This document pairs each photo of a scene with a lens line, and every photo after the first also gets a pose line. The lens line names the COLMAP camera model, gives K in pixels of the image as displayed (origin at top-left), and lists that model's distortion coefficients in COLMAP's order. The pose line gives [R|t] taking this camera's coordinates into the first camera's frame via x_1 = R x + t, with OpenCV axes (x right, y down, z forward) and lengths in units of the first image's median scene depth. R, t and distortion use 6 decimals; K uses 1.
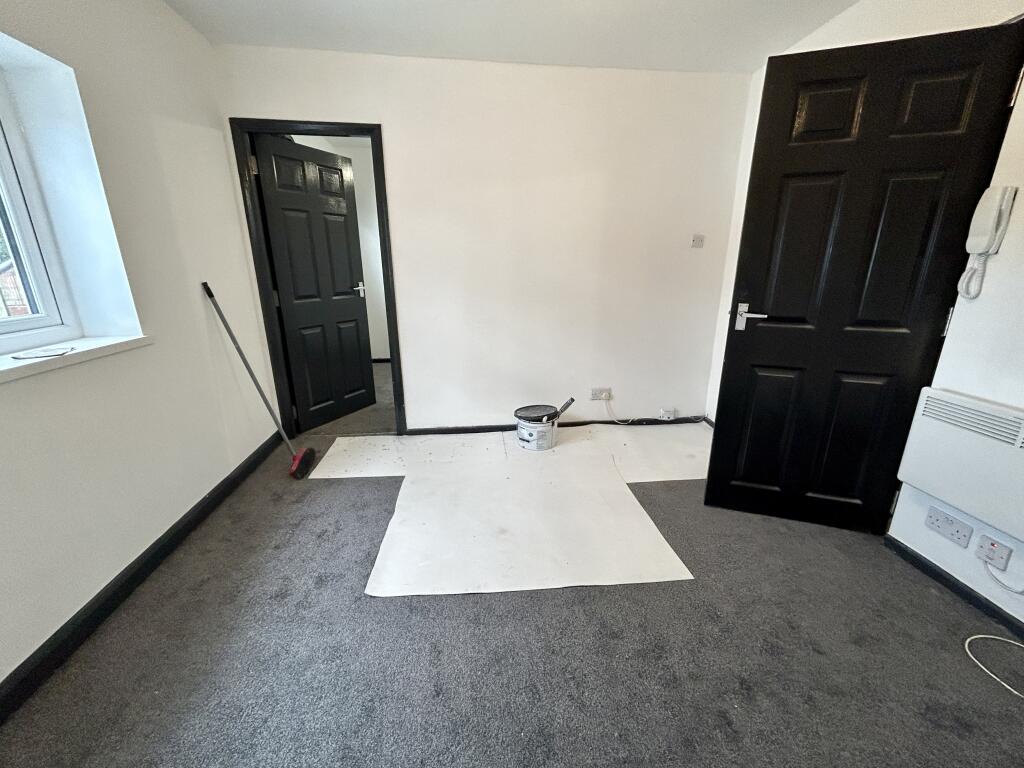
lens RADIAL K [[413.9, 0, 513.2], [0, 413.9, 378.1], [0, 0, 1]] dist [-0.000001, 0.000085]
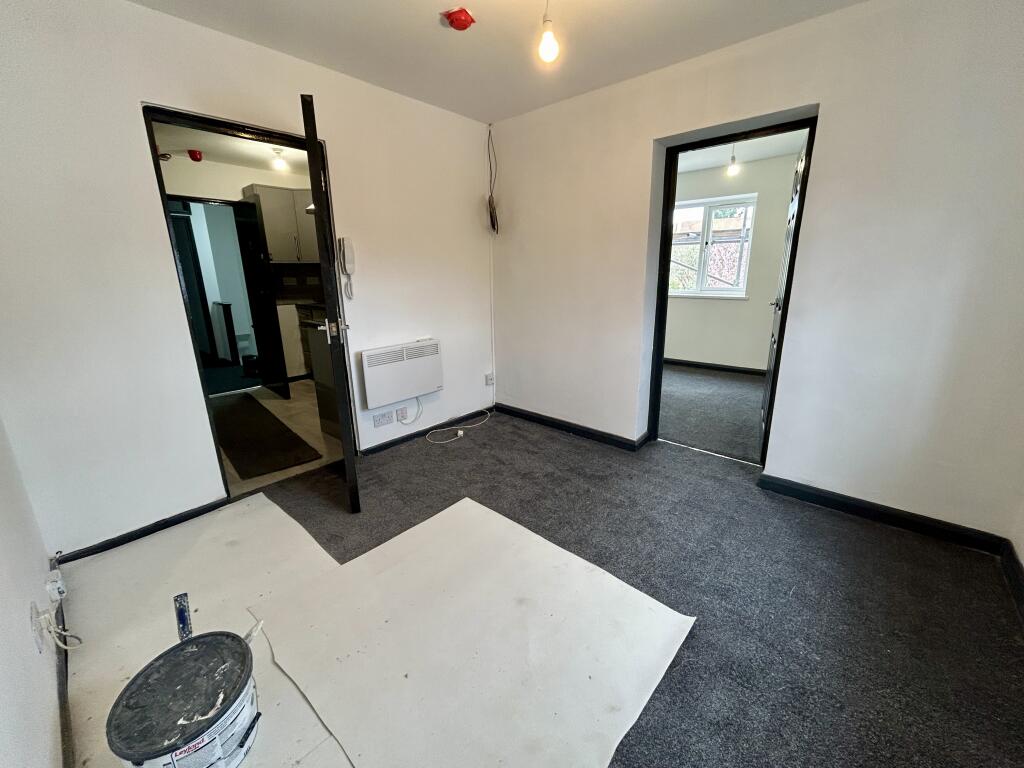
lens RADIAL K [[413.9, 0, 509.1], [0, 413.9, 381.3], [0, 0, 1]] dist [-0.000001, 0.000085]
pose [[-0.666226, -0.185061, 0.722423, -0.648677], [0.222457, 0.875300, 0.429375, -0.470107], [-0.711797, 0.446769, -0.541980, 1.554034]]
